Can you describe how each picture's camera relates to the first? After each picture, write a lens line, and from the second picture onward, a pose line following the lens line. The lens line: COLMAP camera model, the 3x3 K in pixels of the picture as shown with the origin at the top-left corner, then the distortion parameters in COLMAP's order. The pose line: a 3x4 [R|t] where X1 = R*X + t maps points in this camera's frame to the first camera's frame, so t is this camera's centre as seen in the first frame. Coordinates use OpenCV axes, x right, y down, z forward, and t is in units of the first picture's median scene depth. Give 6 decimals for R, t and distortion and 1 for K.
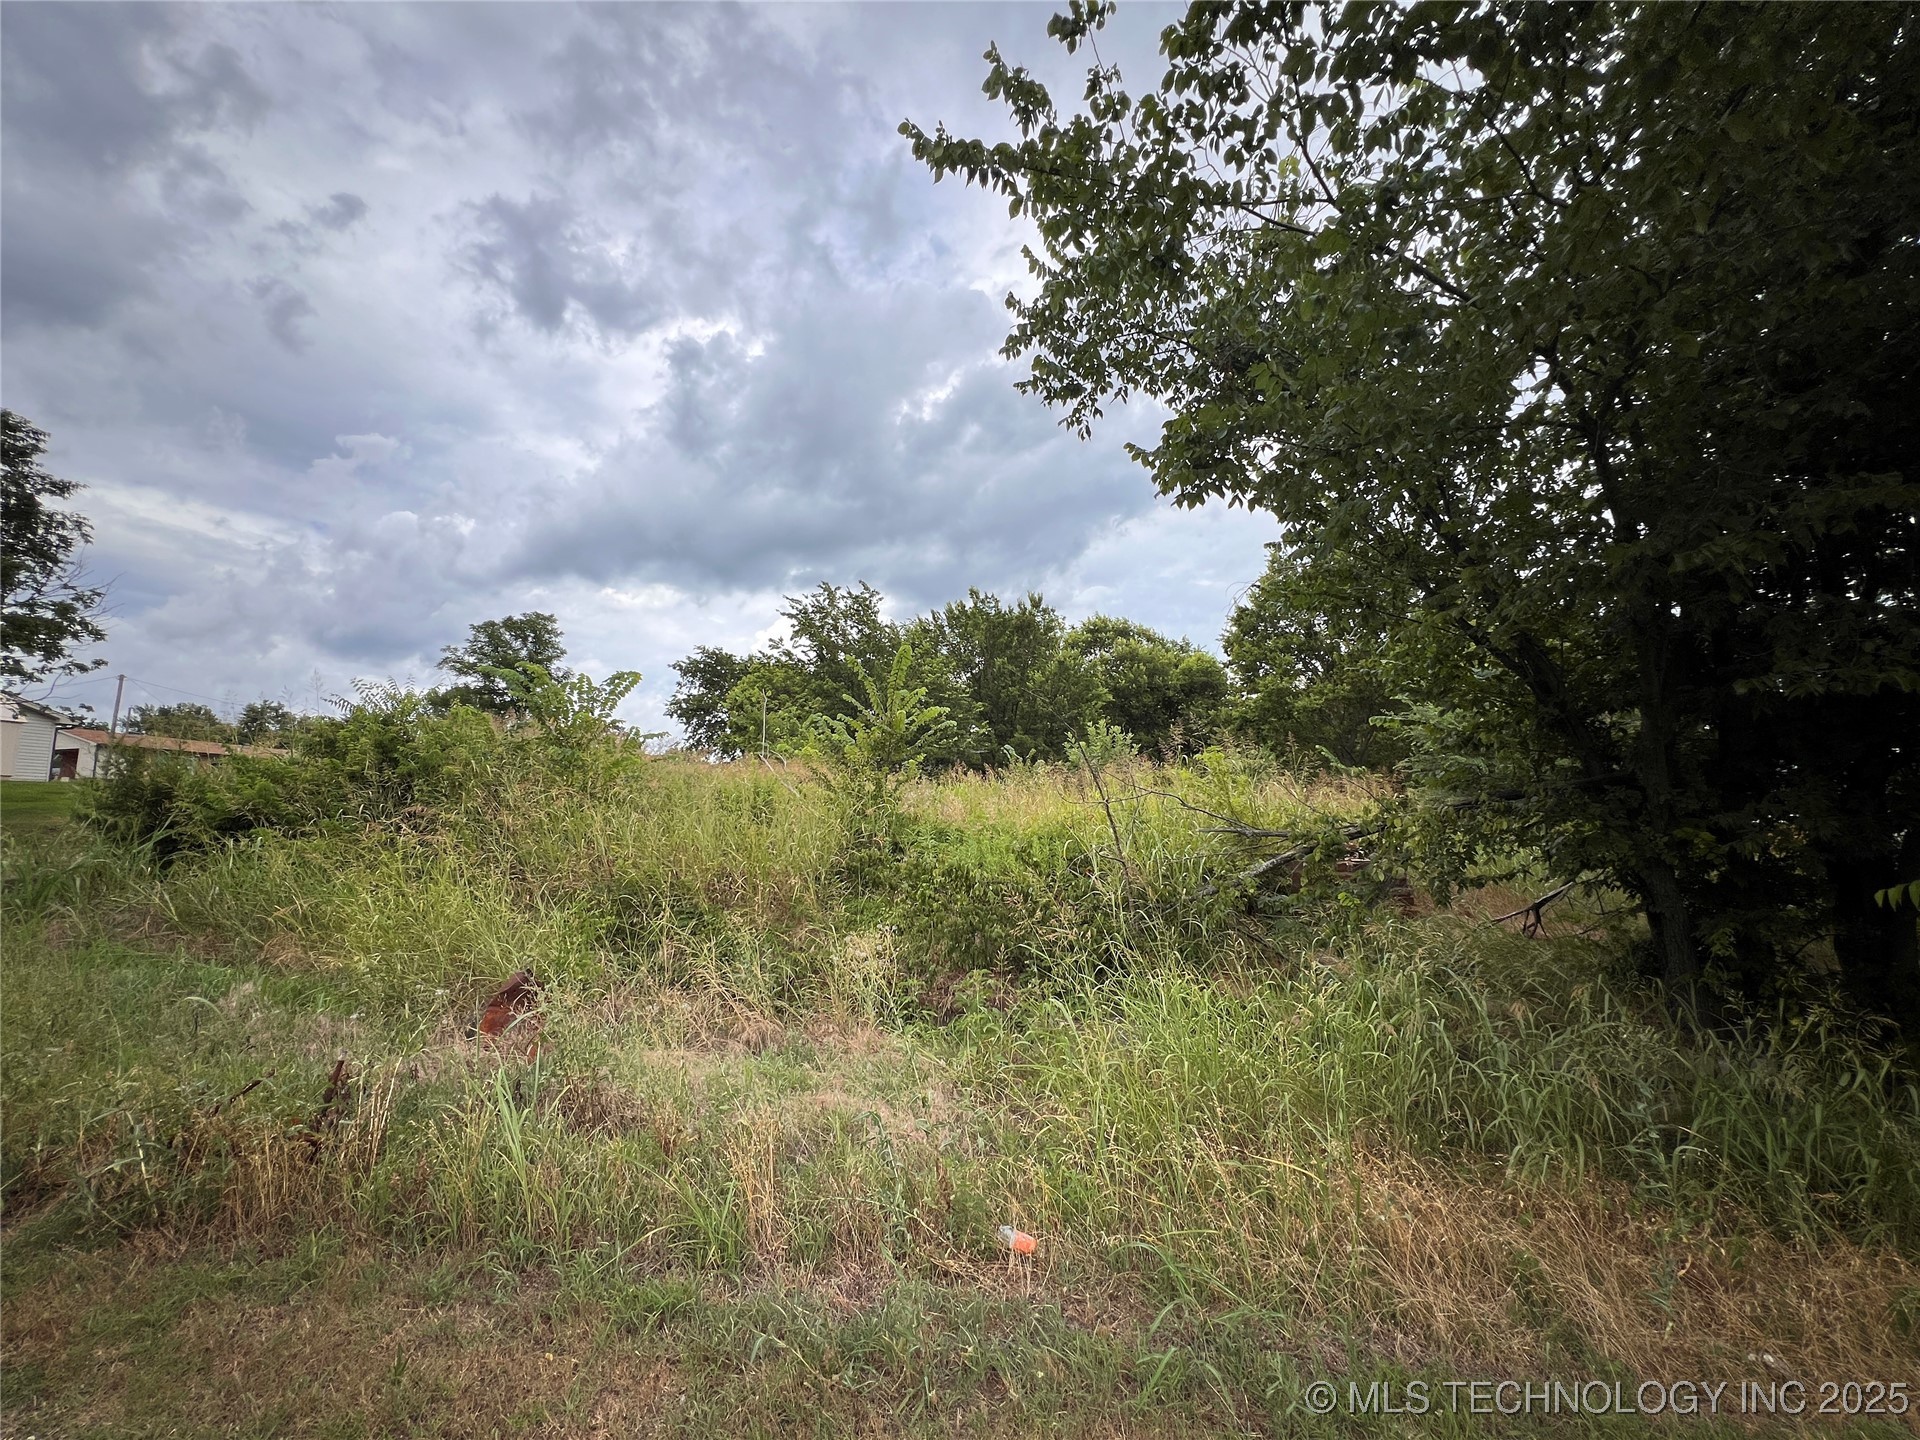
lens RADIAL K [[822.1, 0, 970.8], [0, 822.1, 719.0], [0, 0, 1]] dist [-0.002418, 0.000460]
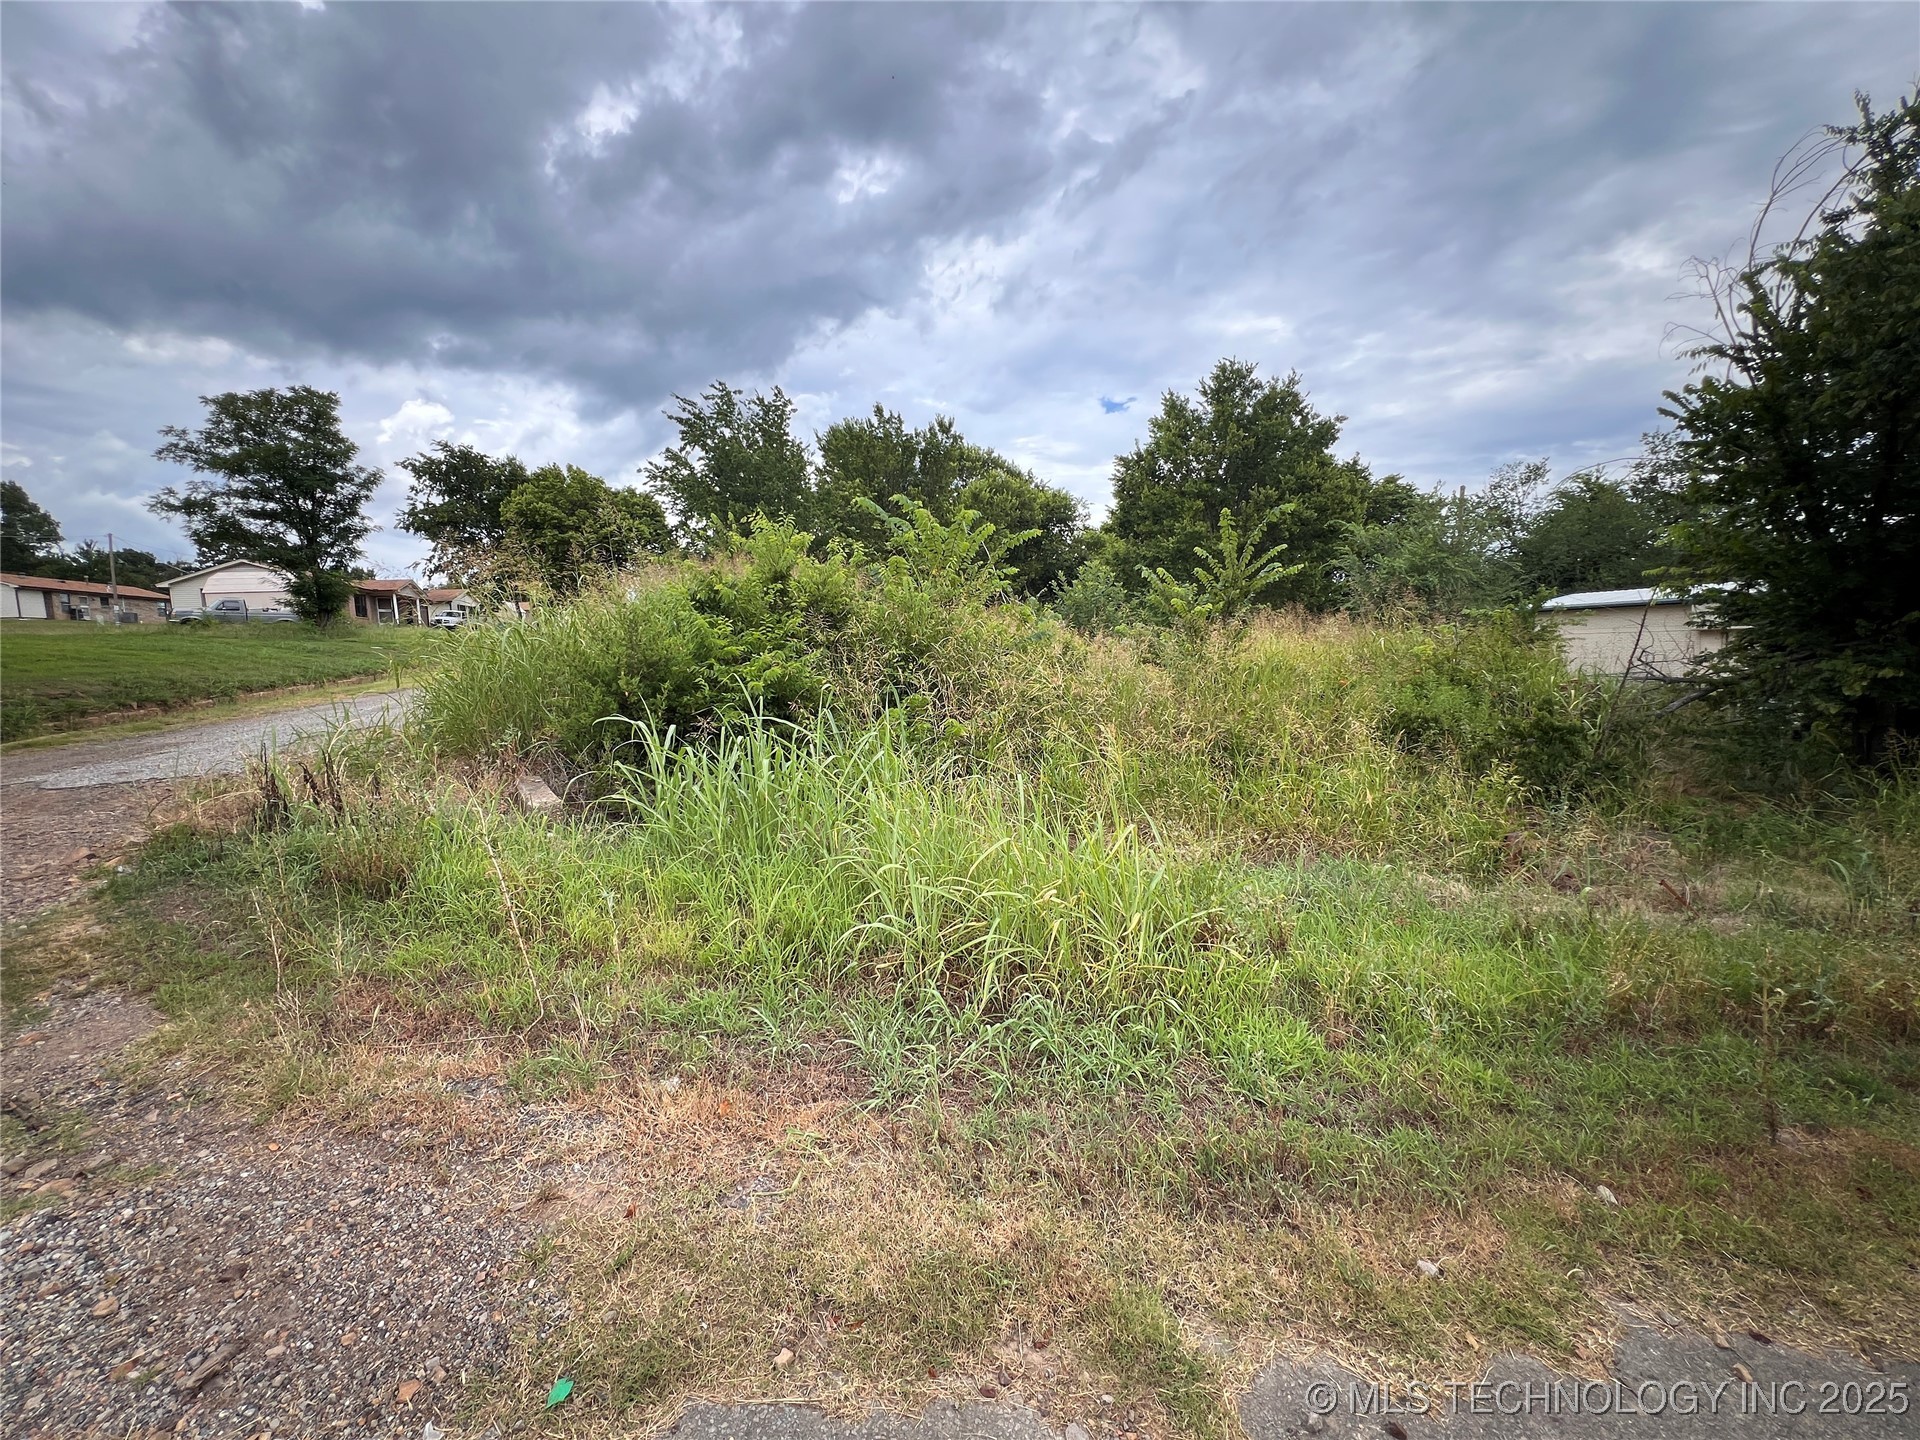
lens RADIAL K [[822.1, 0, 949.4], [0, 822.1, 731.0], [0, 0, 1]] dist [-0.002418, 0.000460]
pose [[0.930401, -0.054916, 0.362405, -0.173163], [-0.029284, 0.974416, 0.222836, -0.006541], [-0.365371, -0.217940, 0.904990, 0.035836]]
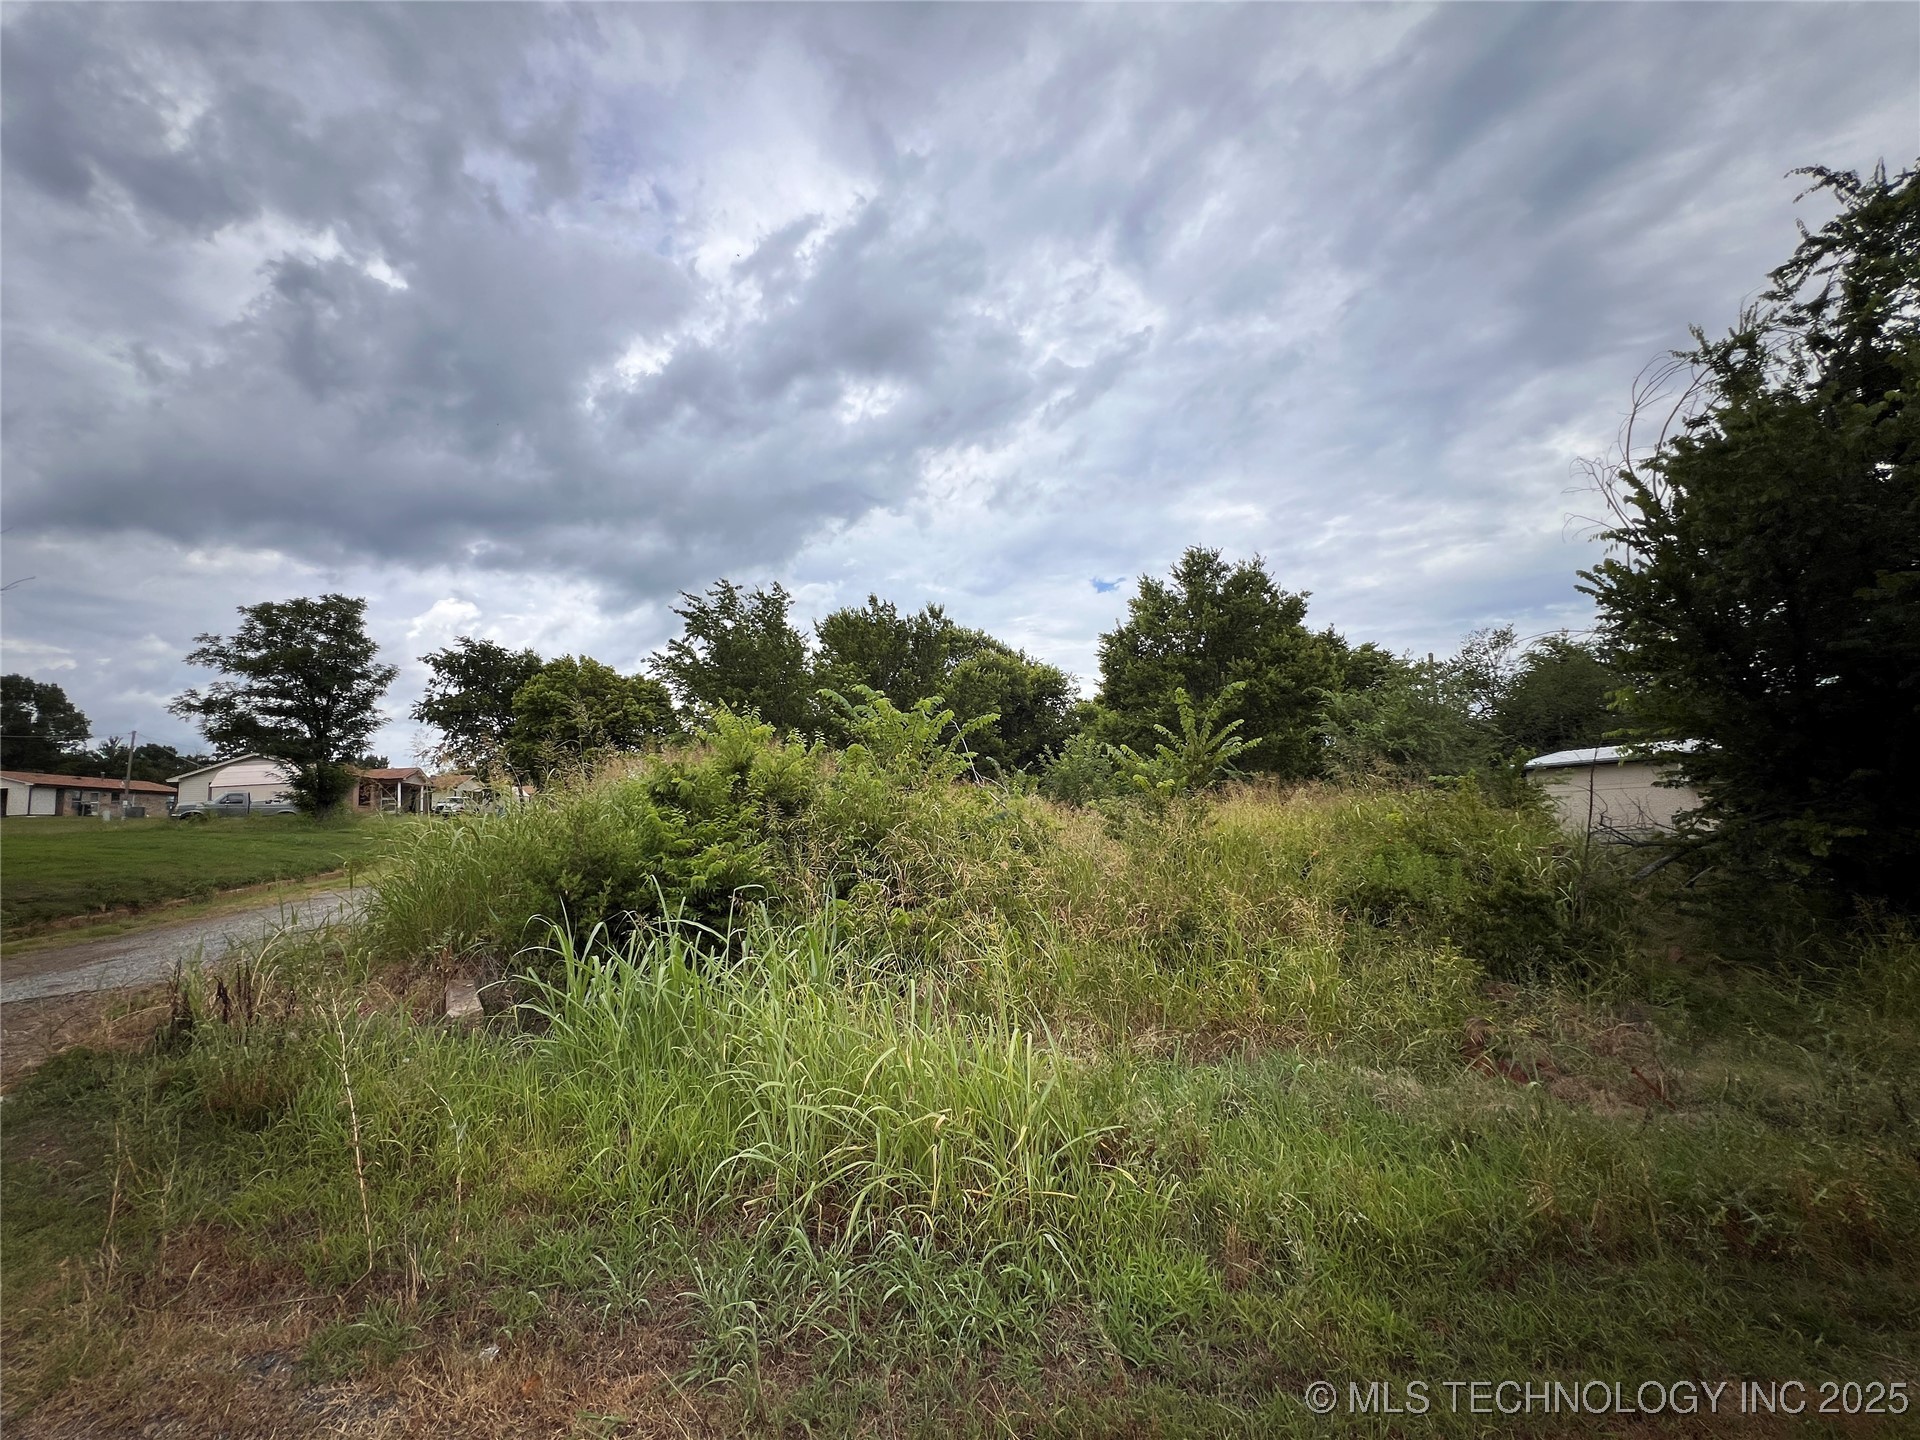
lens RADIAL K [[822.1, 0, 950.9], [0, 822.1, 714.2], [0, 0, 1]] dist [-0.002418, 0.000460]
pose [[0.932495, 0.002523, 0.361173, -0.165183], [-0.002101, 0.999997, -0.001563, -0.009360], [-0.361176, 0.000699, 0.932498, 0.031004]]
